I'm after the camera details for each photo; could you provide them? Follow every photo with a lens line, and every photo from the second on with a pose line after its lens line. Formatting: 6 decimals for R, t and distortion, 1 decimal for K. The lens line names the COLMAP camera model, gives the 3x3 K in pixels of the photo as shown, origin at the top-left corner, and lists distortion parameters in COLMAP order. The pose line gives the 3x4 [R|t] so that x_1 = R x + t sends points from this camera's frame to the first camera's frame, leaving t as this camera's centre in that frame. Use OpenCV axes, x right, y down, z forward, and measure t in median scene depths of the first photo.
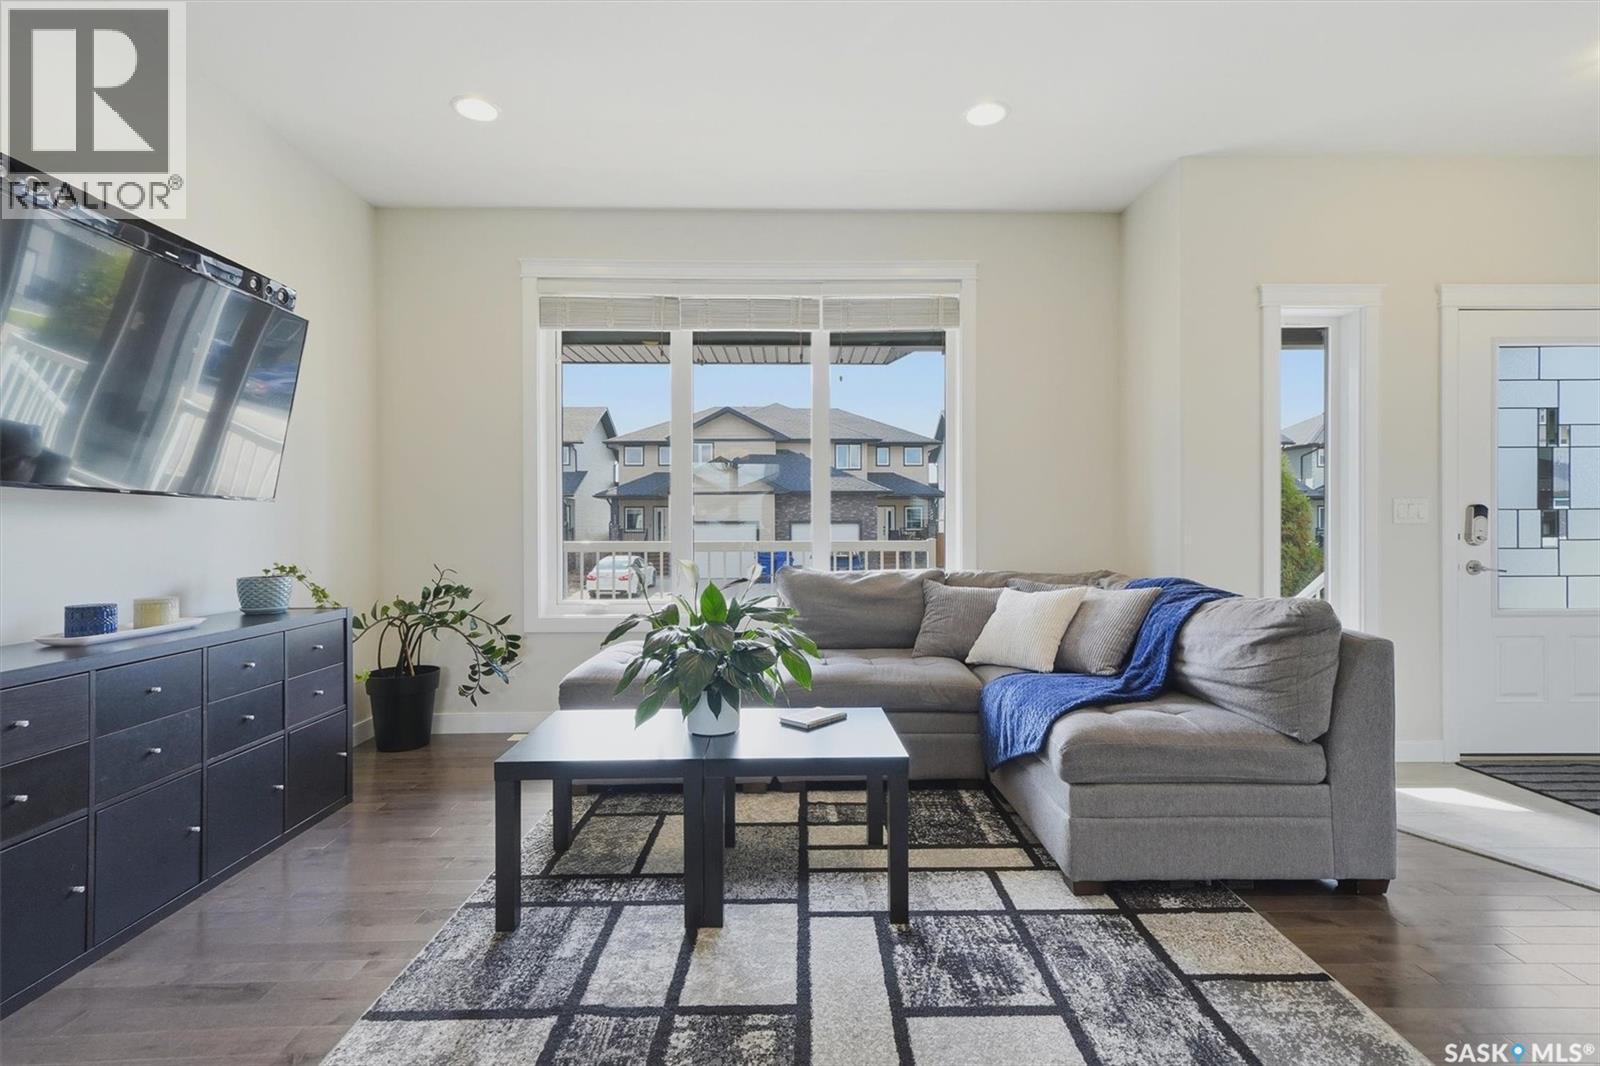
lens RADIAL K [[774.4, 0, 803.9], [0, 774.4, 529.3], [0, 0, 1]] dist [0.017394, 0.000163]
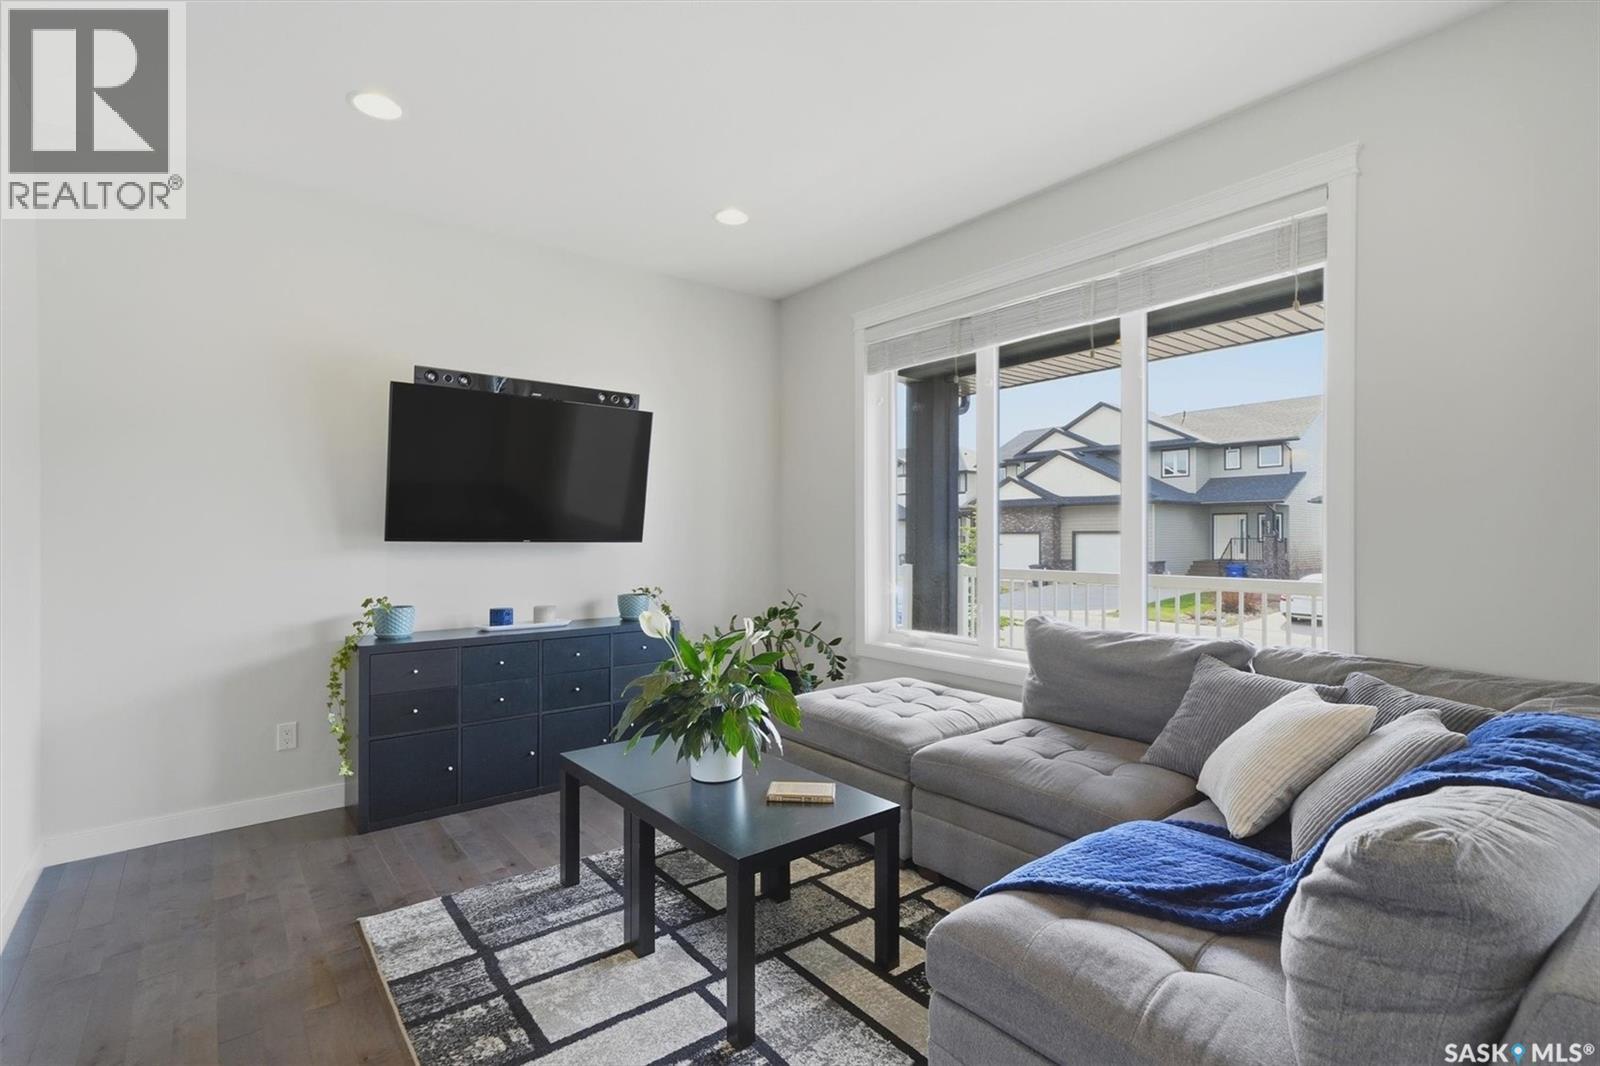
lens RADIAL K [[774.4, 0, 803.9], [0, 774.4, 529.3], [0, 0, 1]] dist [0.017394, 0.000163]
pose [[0.588650, -0.003141, -0.808382, 0.780604], [-0.001586, 0.999986, -0.005040, -0.062817], [0.808387, 0.004249, 0.588636, 0.480787]]
